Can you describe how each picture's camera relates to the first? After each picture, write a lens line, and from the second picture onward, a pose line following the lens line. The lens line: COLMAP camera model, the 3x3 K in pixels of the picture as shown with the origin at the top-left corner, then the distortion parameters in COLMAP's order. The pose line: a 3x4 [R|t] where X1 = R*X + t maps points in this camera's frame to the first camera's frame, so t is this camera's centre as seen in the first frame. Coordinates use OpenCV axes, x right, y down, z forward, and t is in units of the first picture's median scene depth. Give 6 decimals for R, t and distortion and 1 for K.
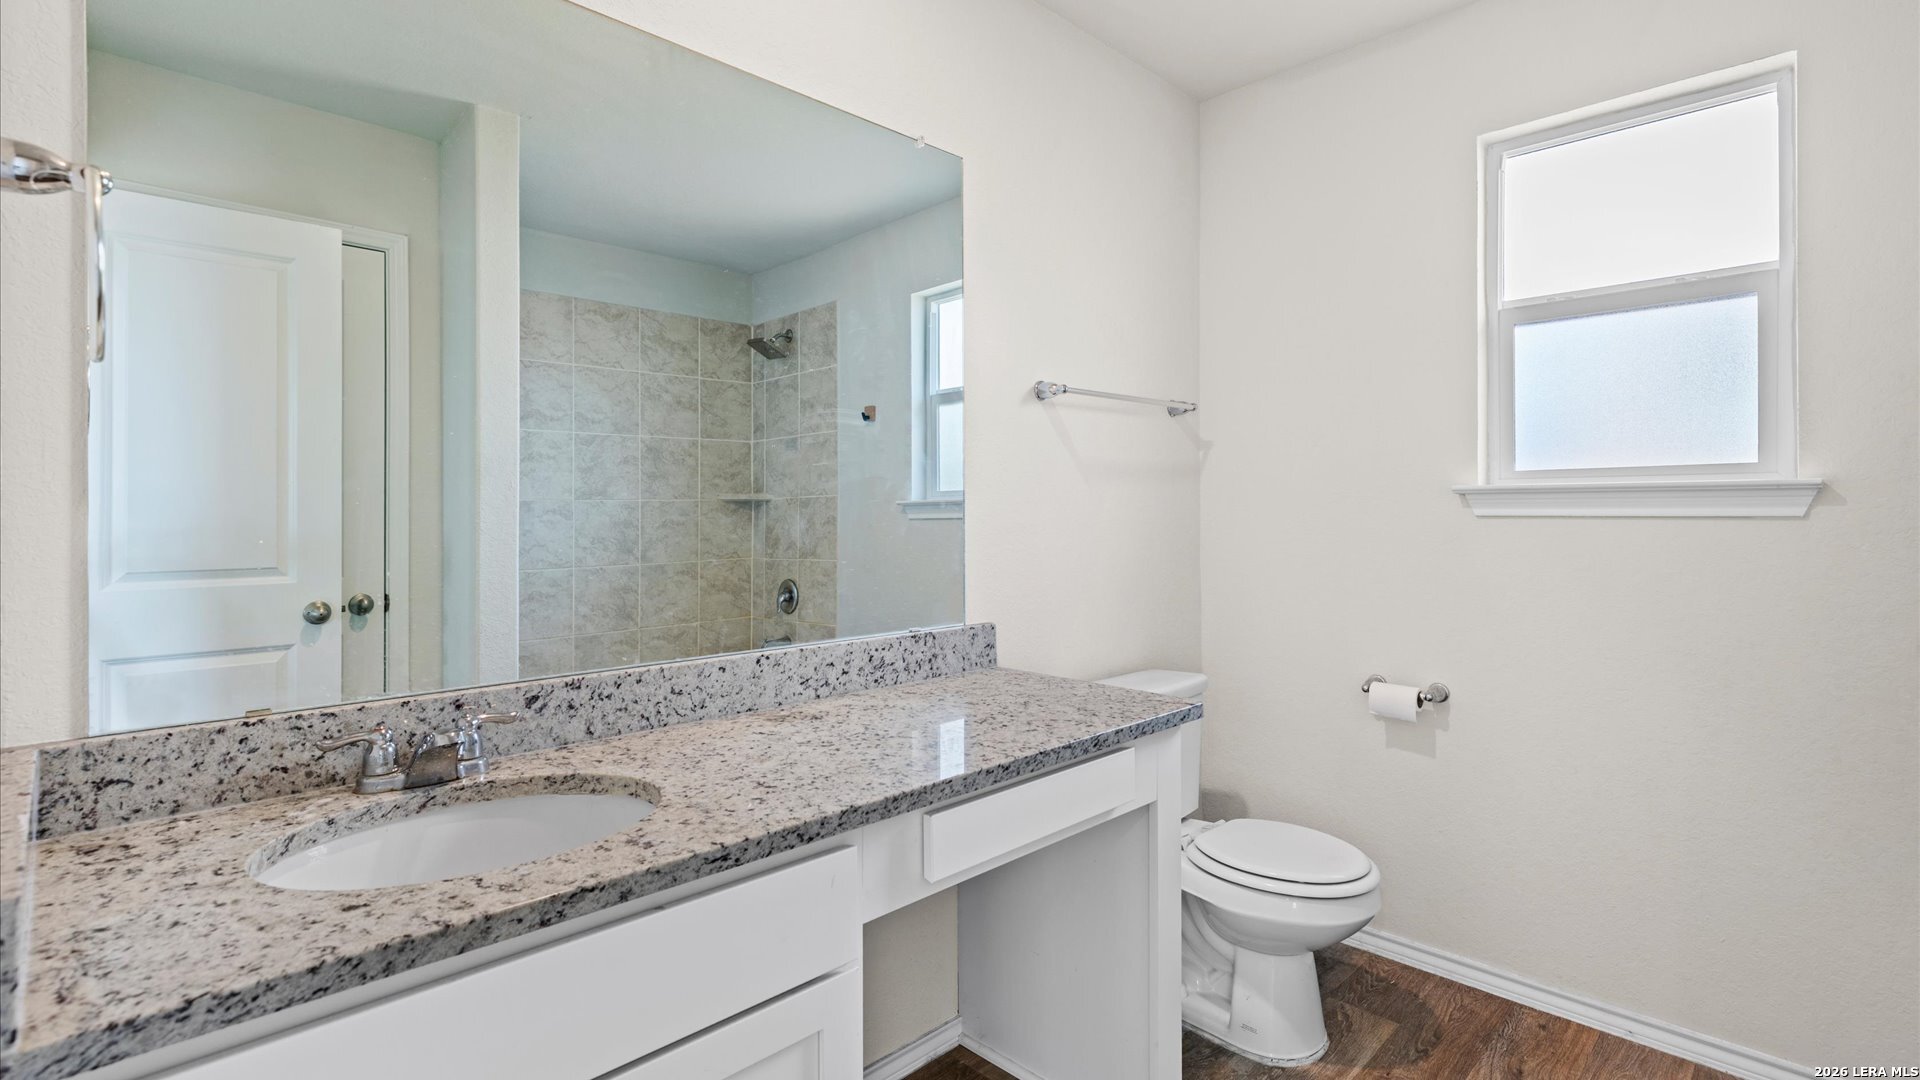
lens RADIAL K [[870.9, 0, 962.4], [0, 870.9, 524.7], [0, 0, 1]] dist [0.007689, -0.001925]
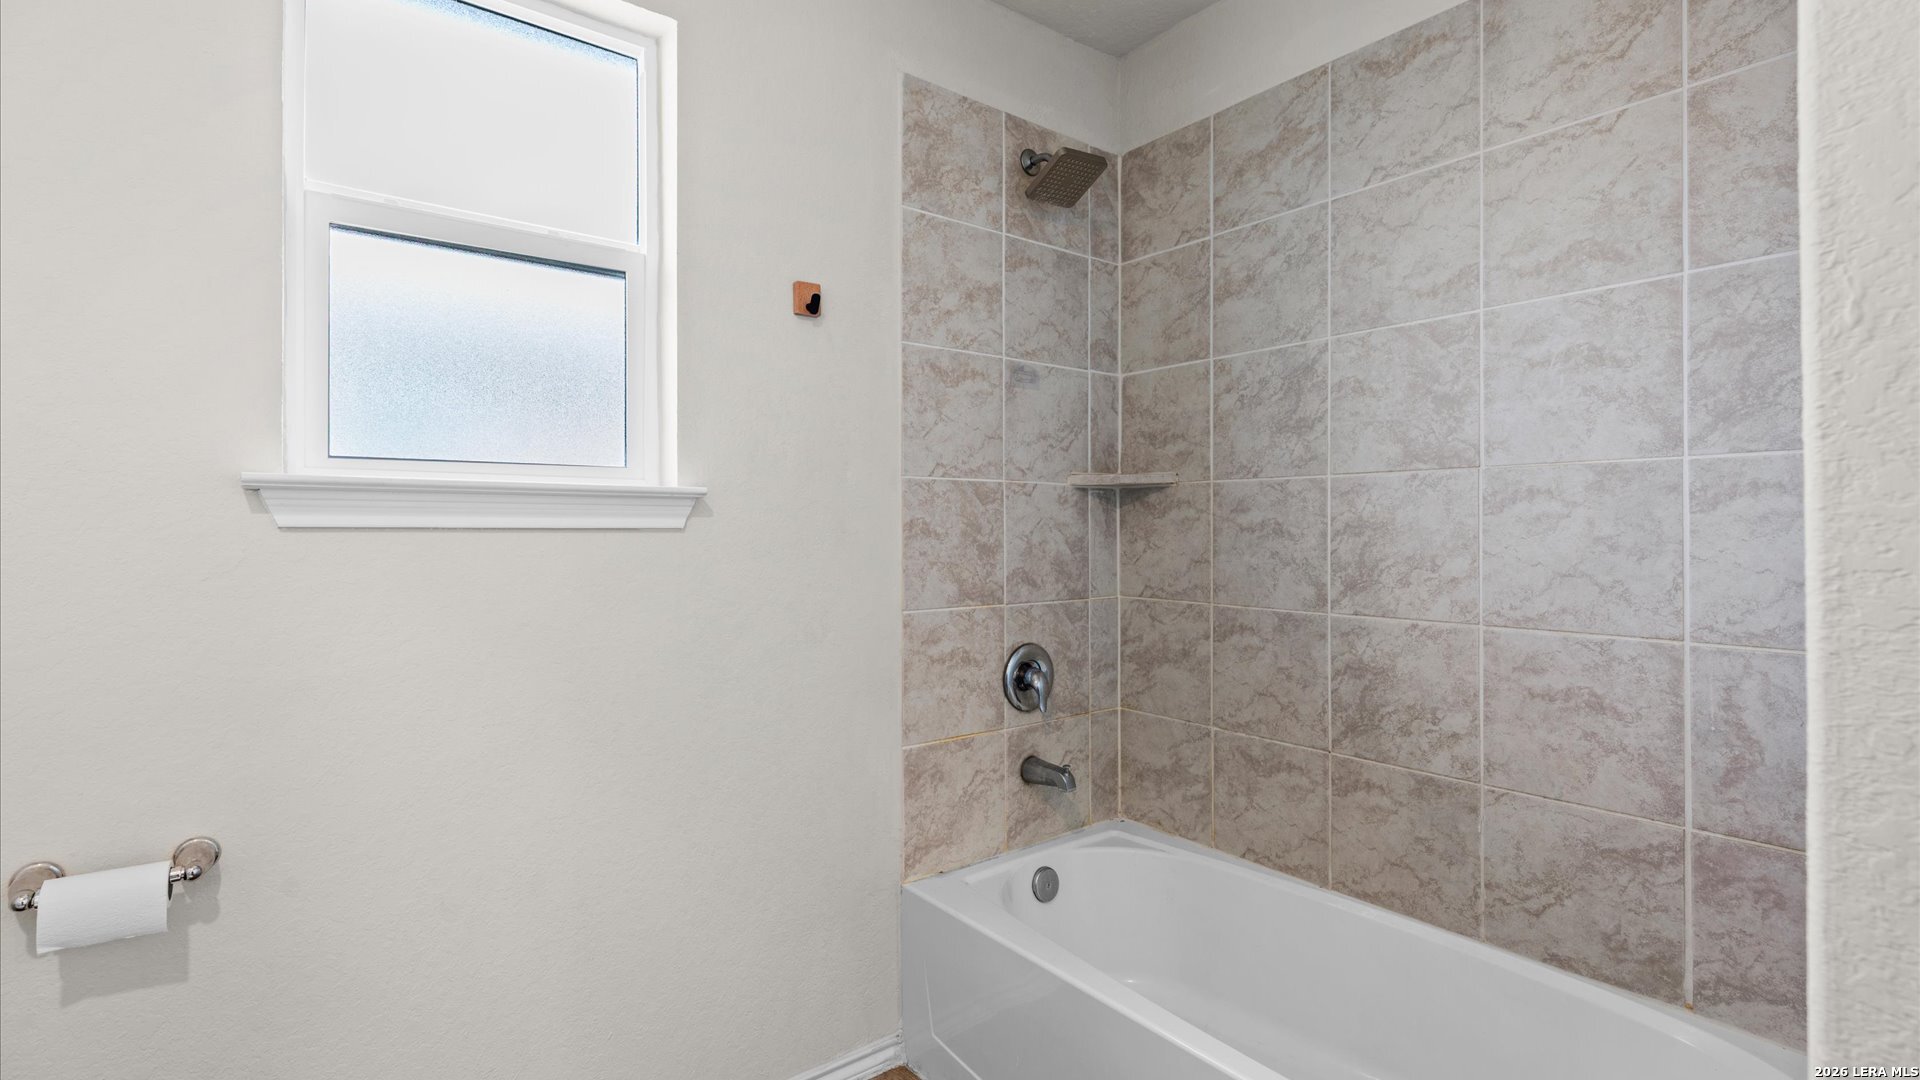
lens RADIAL K [[870.9, 0, 963.0], [0, 870.9, 522.6], [0, 0, 1]] dist [0.007689, -0.001925]
pose [[0.114380, 0.005959, 0.993419, 0.064317], [0.005310, 0.999964, -0.006610, -0.006898], [-0.993423, 0.006031, 0.114344, 0.486402]]
